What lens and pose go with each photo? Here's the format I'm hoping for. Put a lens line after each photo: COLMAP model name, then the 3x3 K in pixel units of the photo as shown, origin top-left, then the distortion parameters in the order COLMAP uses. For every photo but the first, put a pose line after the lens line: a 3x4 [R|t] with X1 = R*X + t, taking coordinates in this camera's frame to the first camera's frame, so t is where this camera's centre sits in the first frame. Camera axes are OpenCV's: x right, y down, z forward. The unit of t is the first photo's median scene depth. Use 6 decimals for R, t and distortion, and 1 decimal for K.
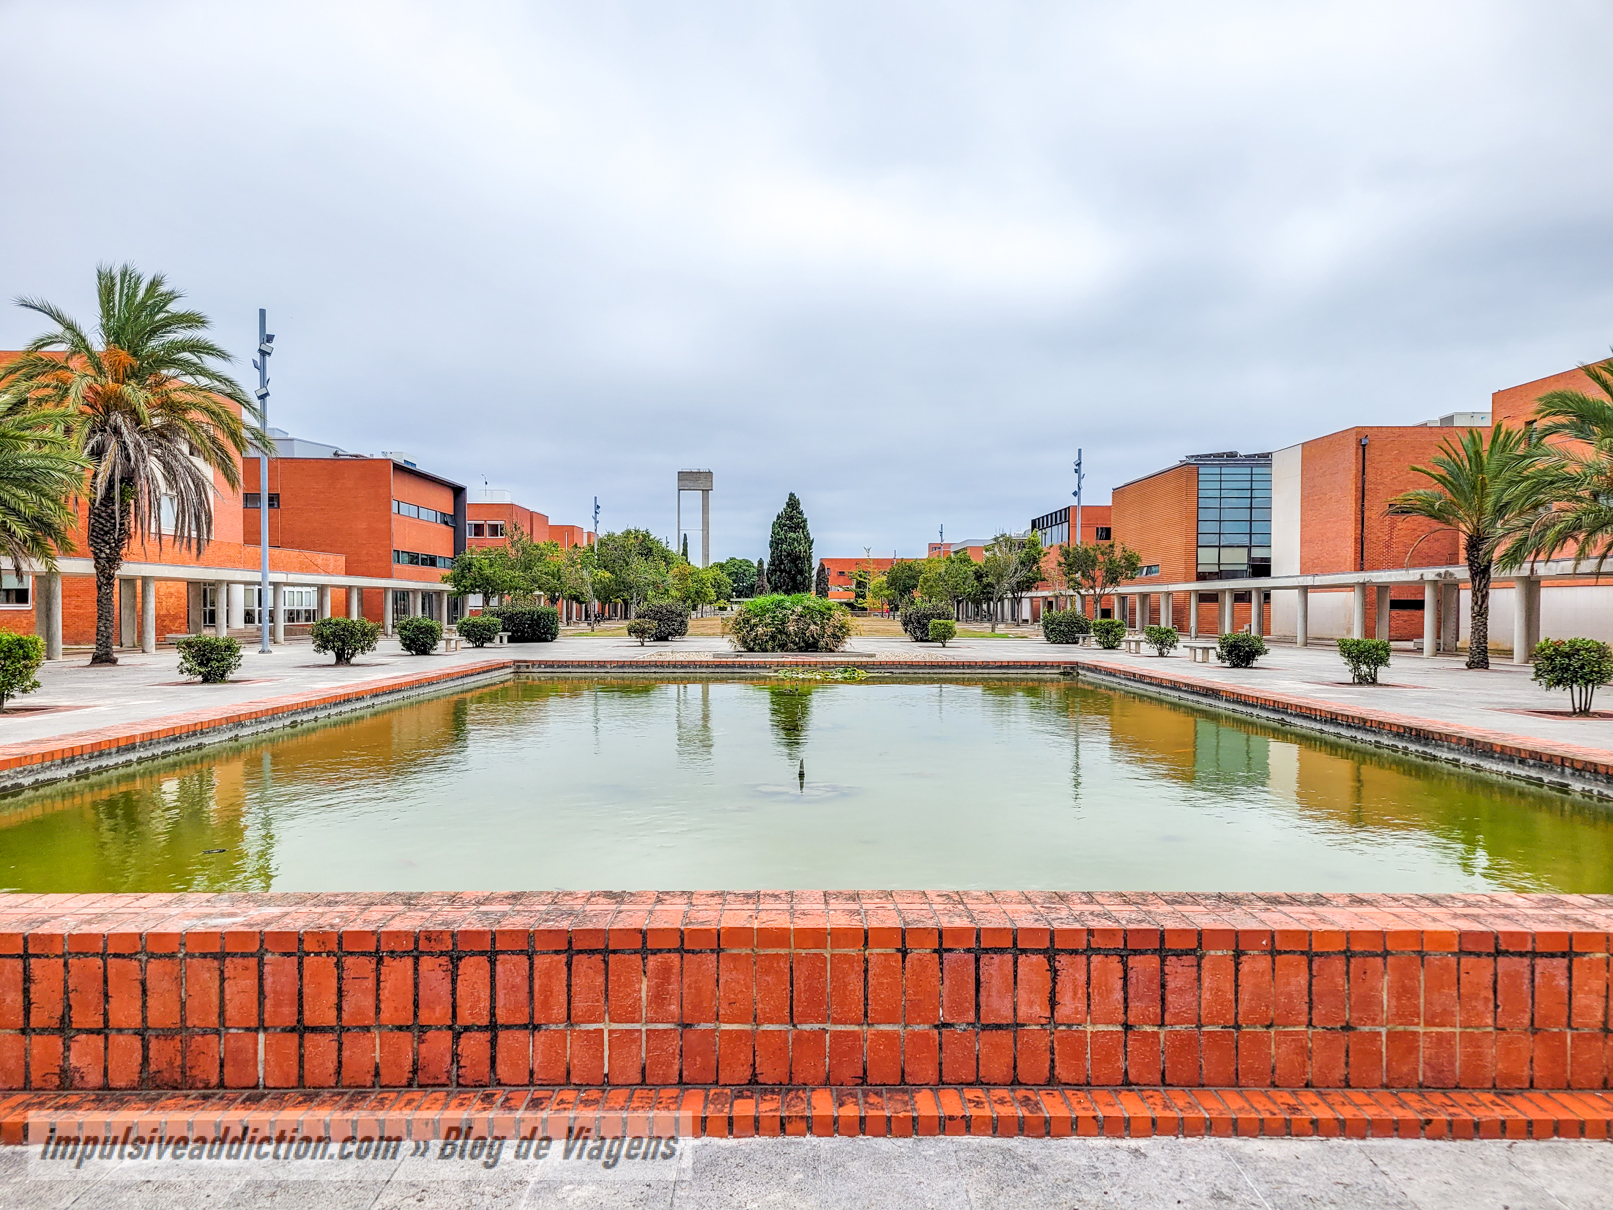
lens RADIAL K [[1216.0, 0, 806.5], [0, 1216.0, 605.0], [0, 0, 1]] dist [0.055890, 0.000565]
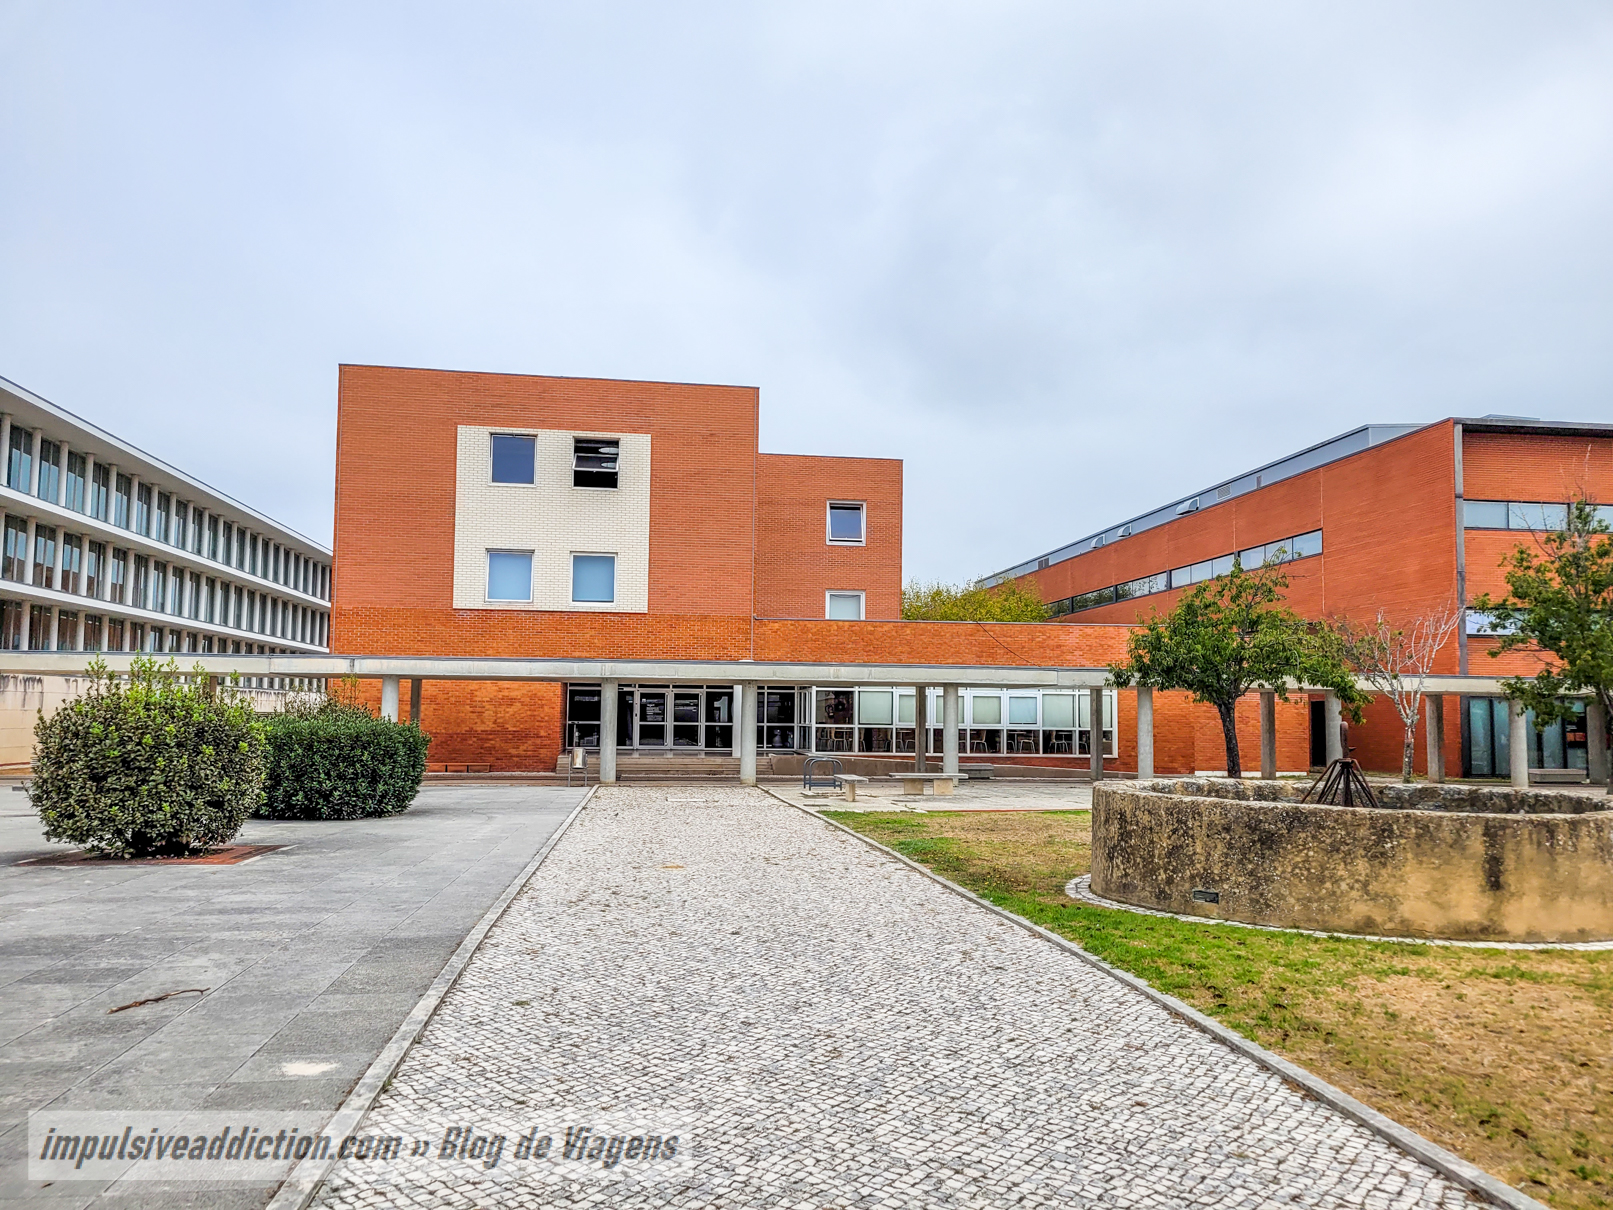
lens RADIAL K [[1216.0, 0, 806.5], [0, 1216.0, 605.0], [0, 0, 1]] dist [0.055890, 0.000565]
pose [[0.123960, -0.092993, -0.987920, 0.114210], [-0.011634, 0.995394, -0.095157, 0.000699], [0.992219, 0.023289, 0.122307, 0.862108]]
